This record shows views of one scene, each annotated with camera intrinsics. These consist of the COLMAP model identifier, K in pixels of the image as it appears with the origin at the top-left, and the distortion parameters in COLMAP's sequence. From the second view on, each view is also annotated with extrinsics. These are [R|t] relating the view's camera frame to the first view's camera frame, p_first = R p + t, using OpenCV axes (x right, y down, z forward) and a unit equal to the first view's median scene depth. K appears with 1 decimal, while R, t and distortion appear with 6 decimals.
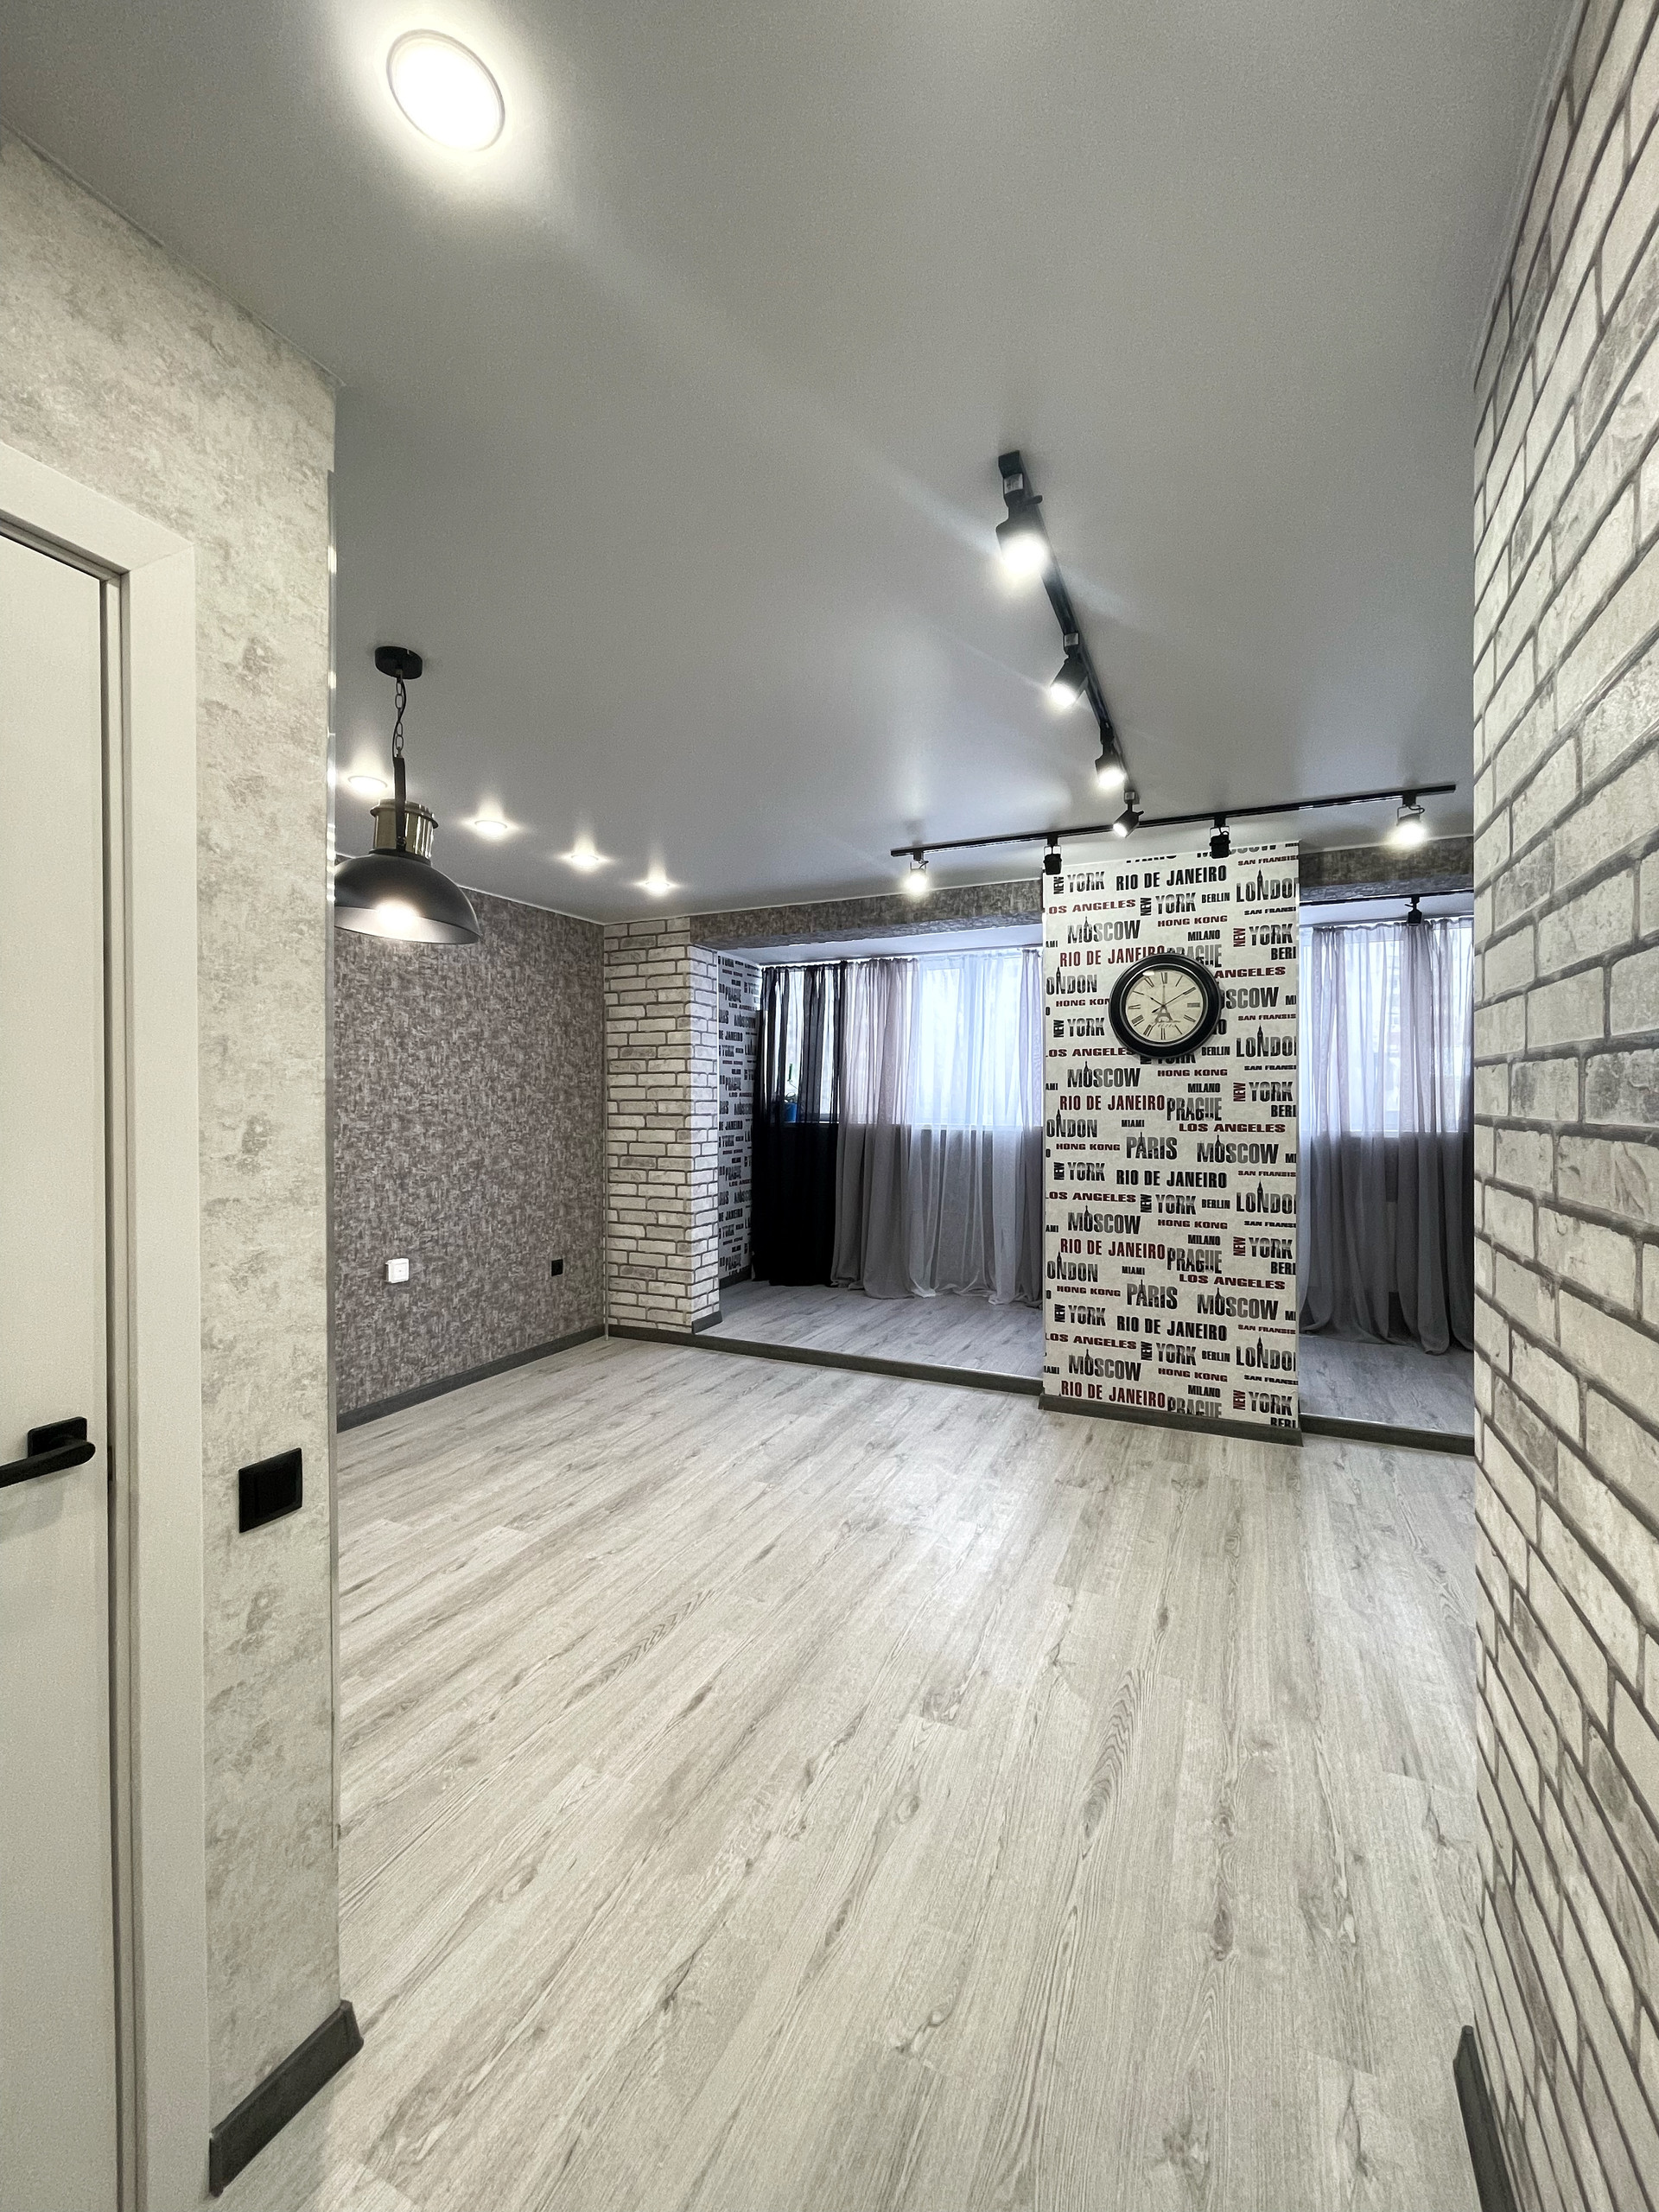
lens RADIAL K [[898.2, 0, 834.1], [0, 898.2, 1103.7], [0, 0, 1]] dist [0.002317, 0.000059]
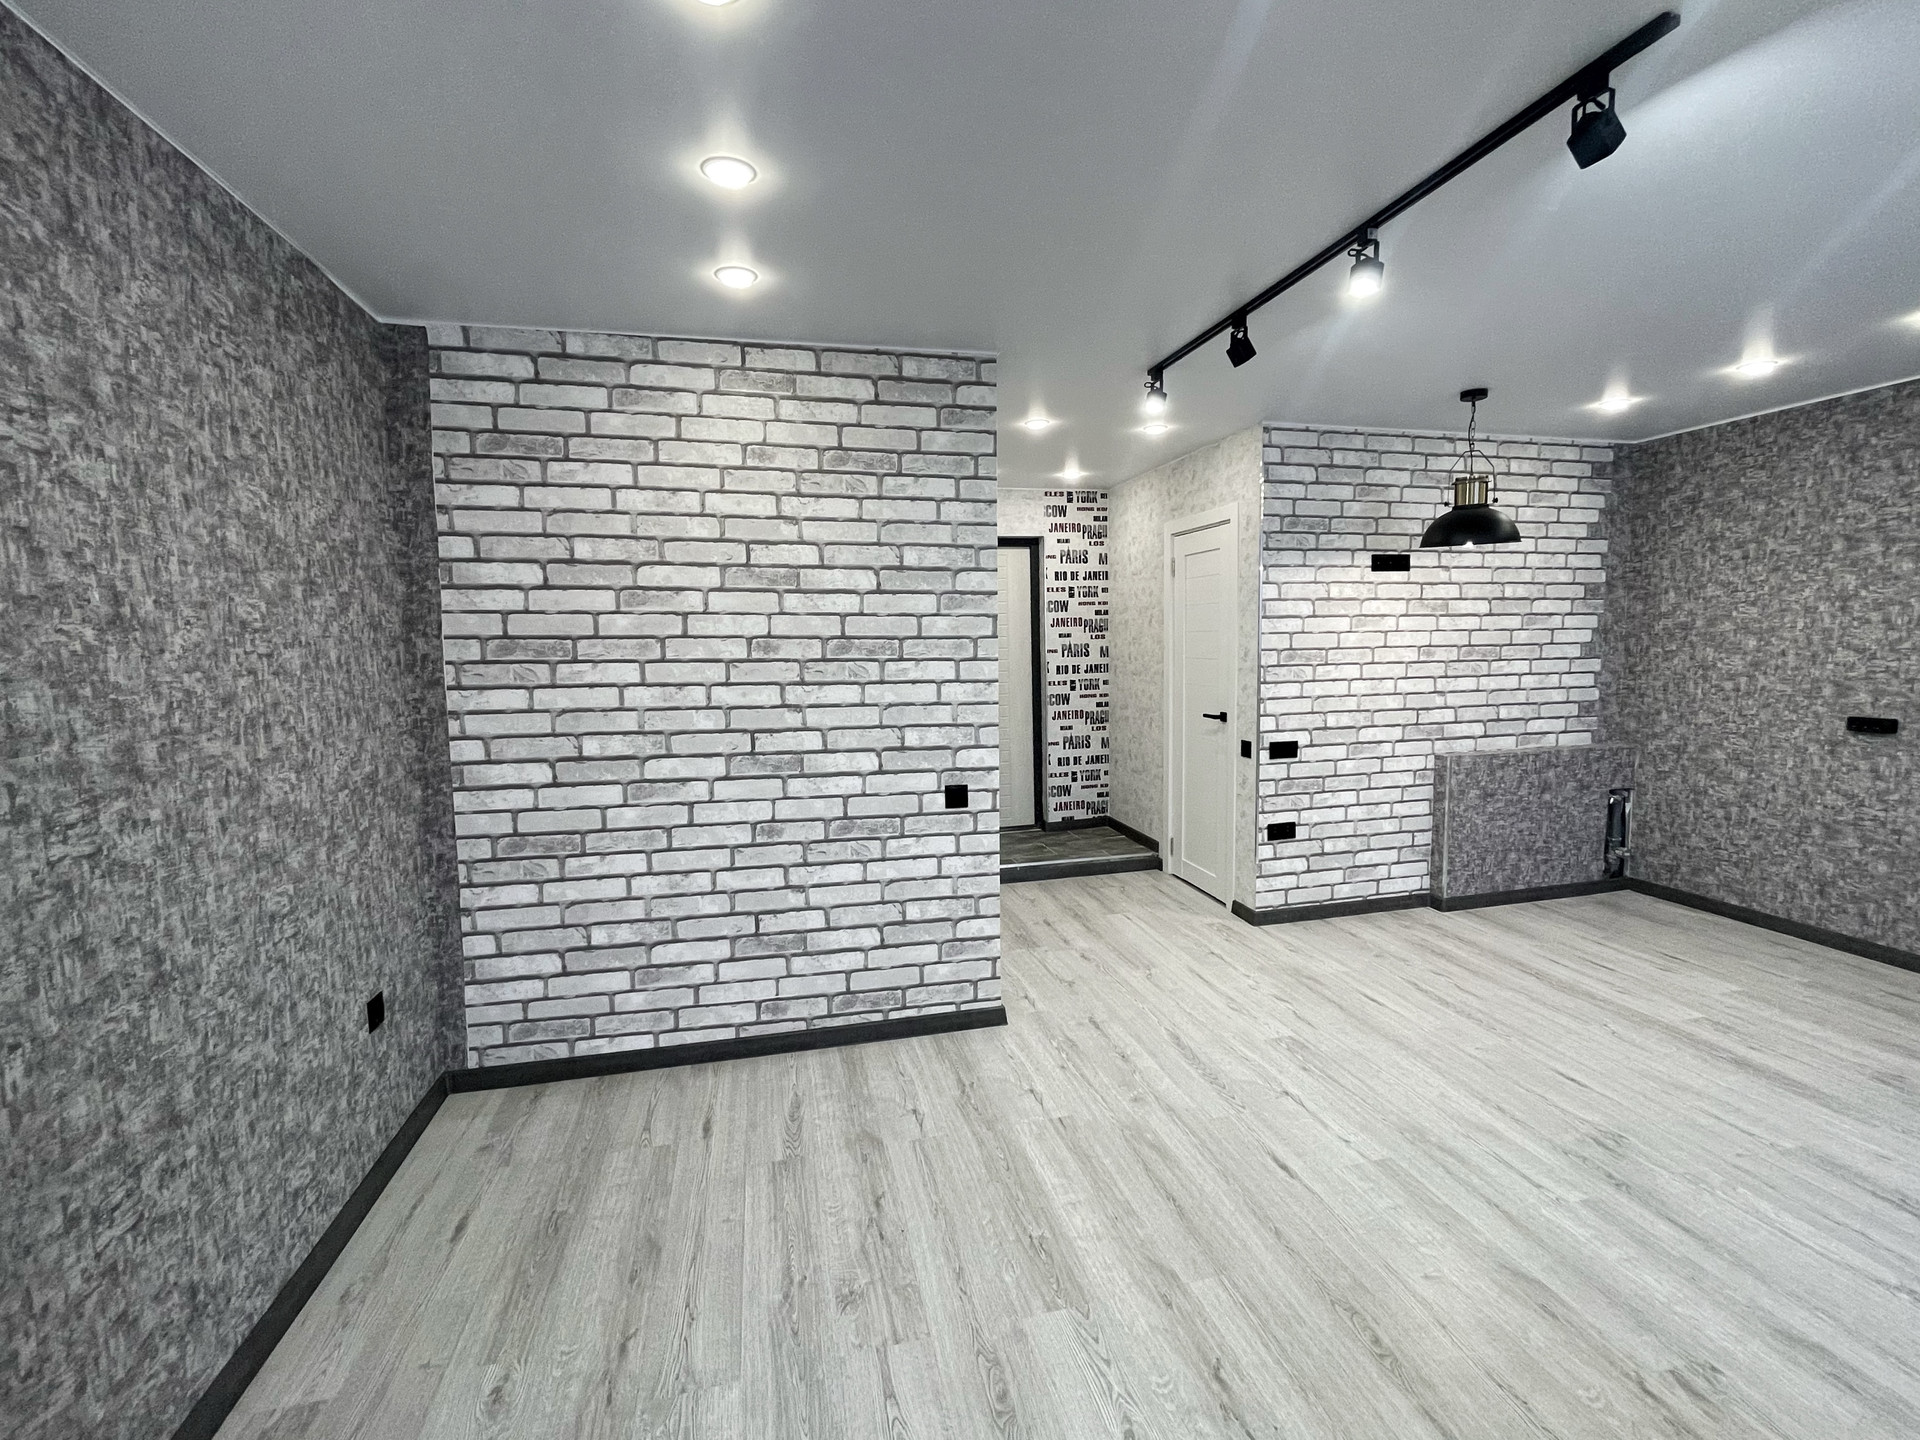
lens RADIAL K [[817.6, 0, 953.9], [0, 817.6, 707.6], [0, 0, 1]] dist [0.003696, -0.000559]
pose [[-0.786323, 0.067452, -0.614122, 0.751681], [0.014991, 0.995813, 0.090180, -0.018618], [0.617634, 0.061704, -0.784042, 0.923544]]
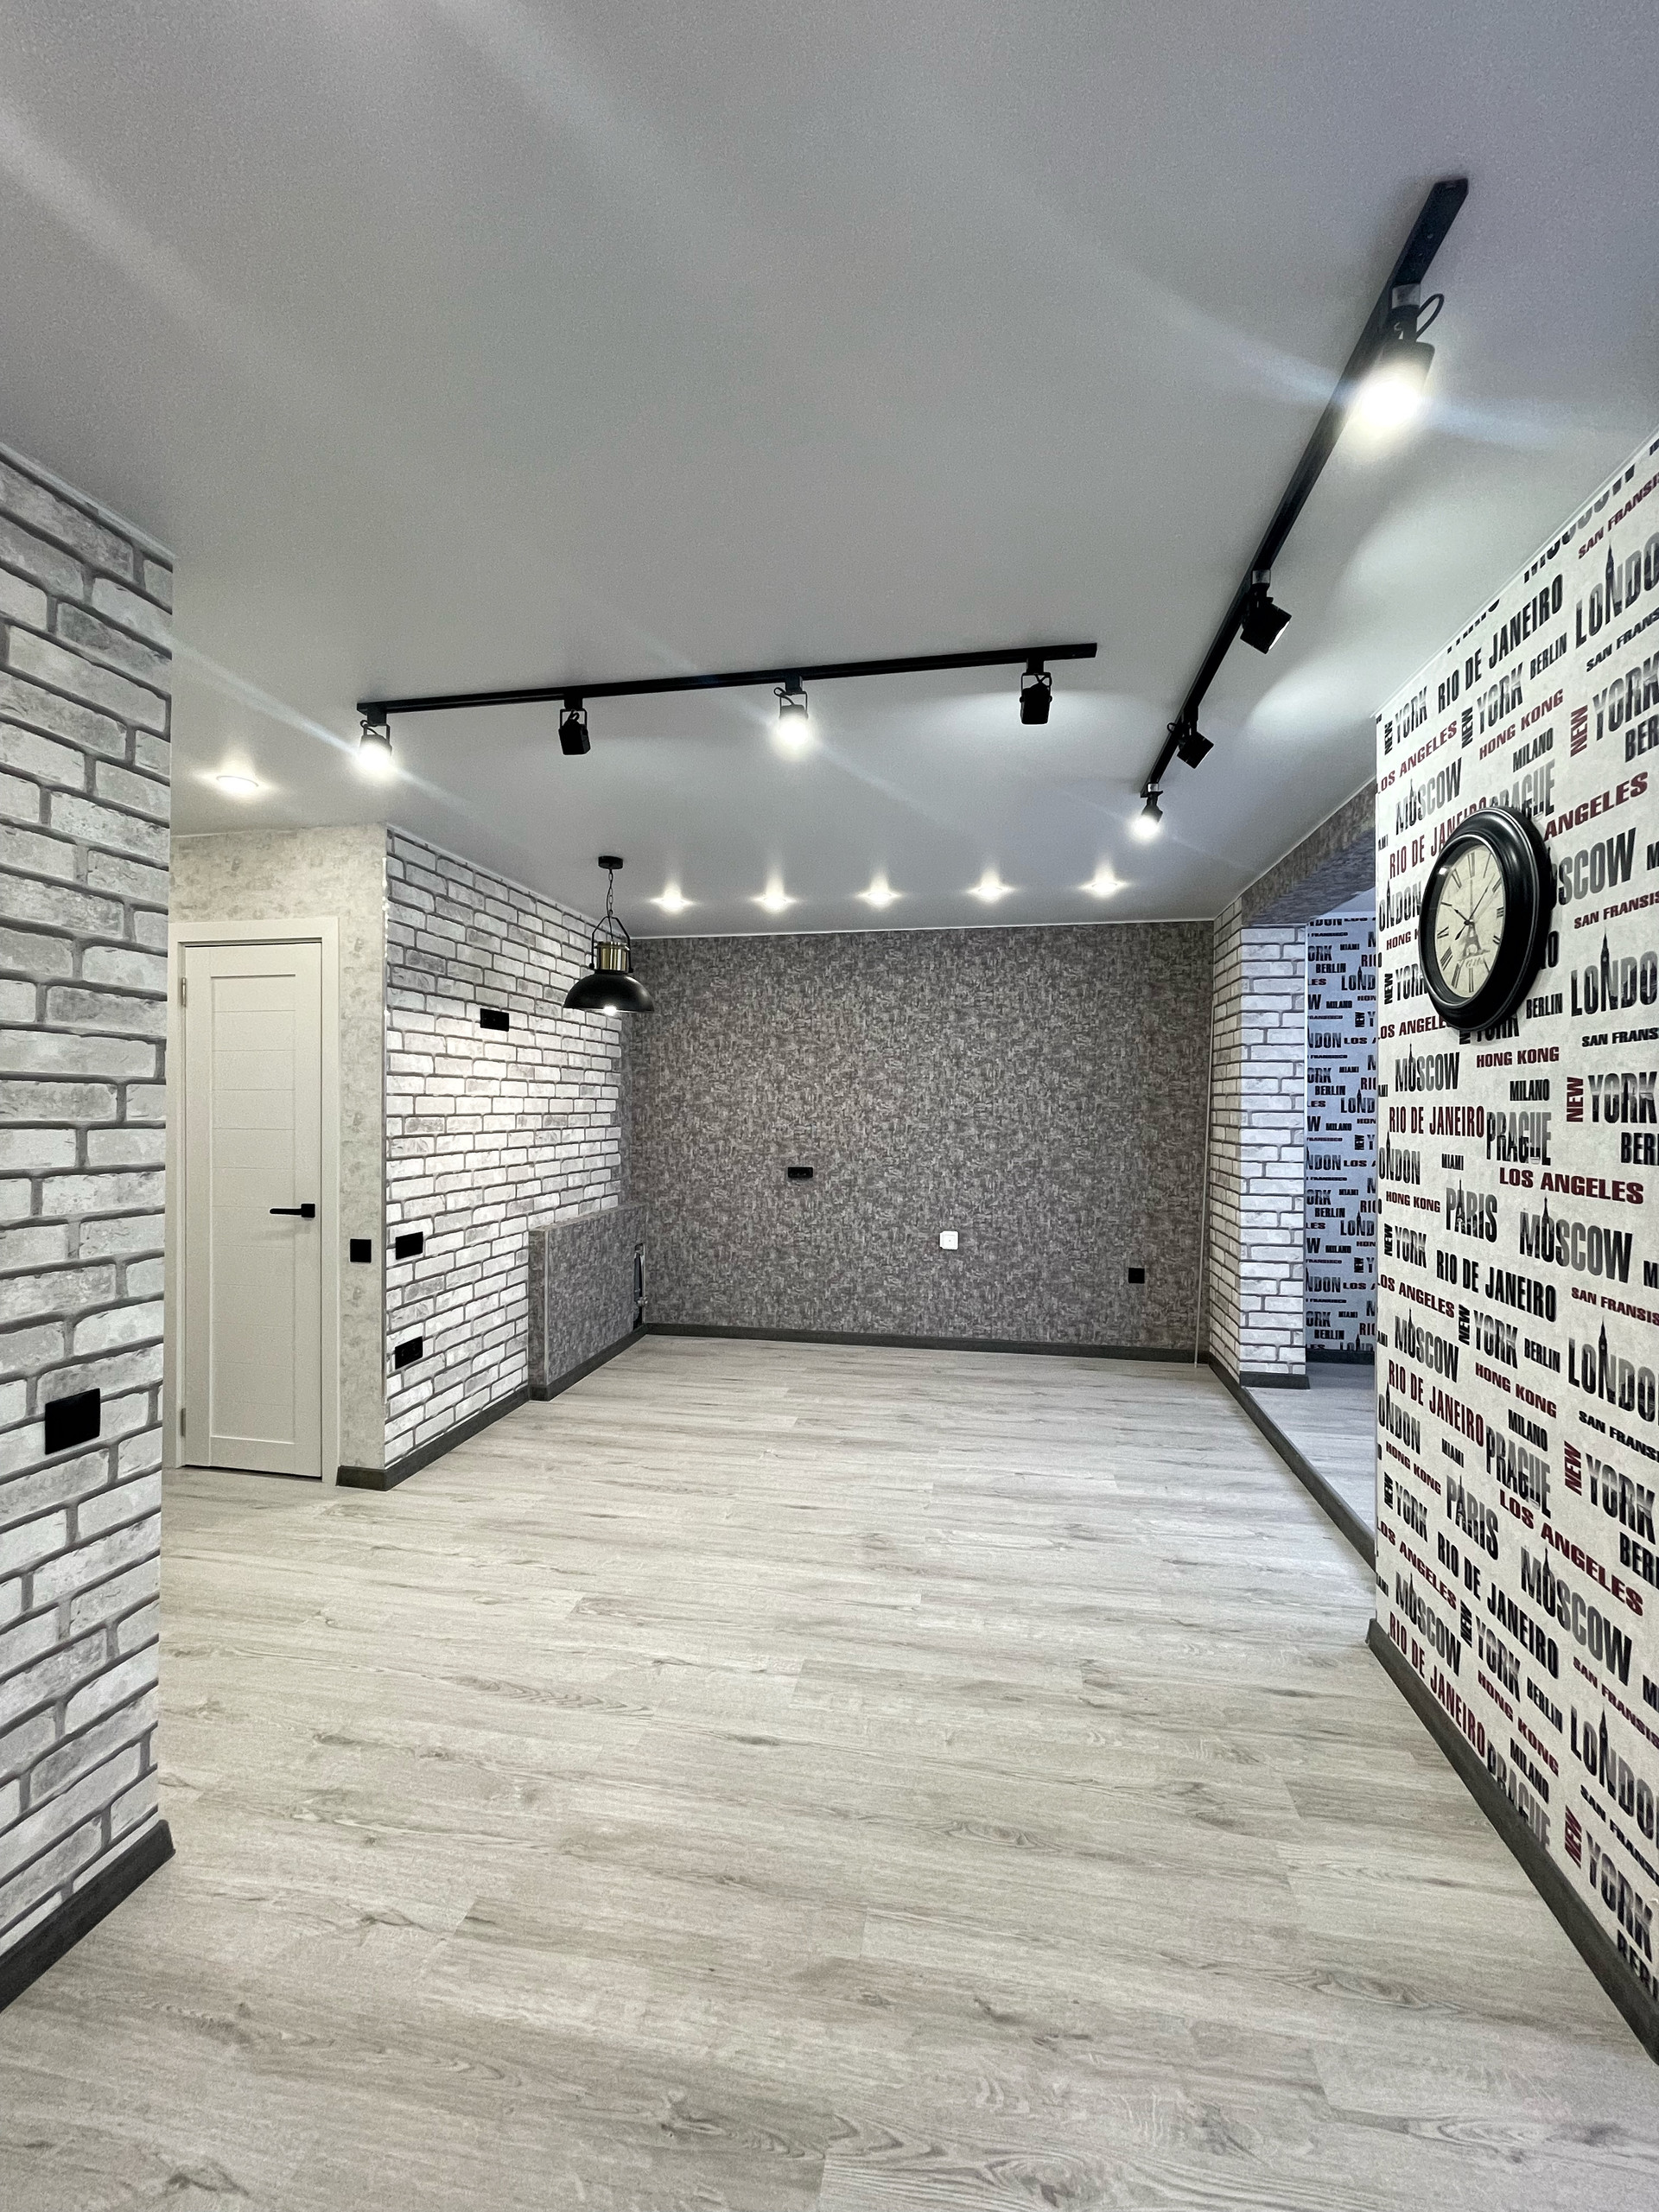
lens RADIAL K [[898.2, 0, 834.1], [0, 898.2, 1103.7], [0, 0, 1]] dist [0.002317, 0.000059]
pose [[0.250609, 0.001365, -0.968088, 0.747387], [-0.009718, 0.999952, -0.001105, -0.007015], [0.968040, 0.009685, 0.250610, 0.542682]]
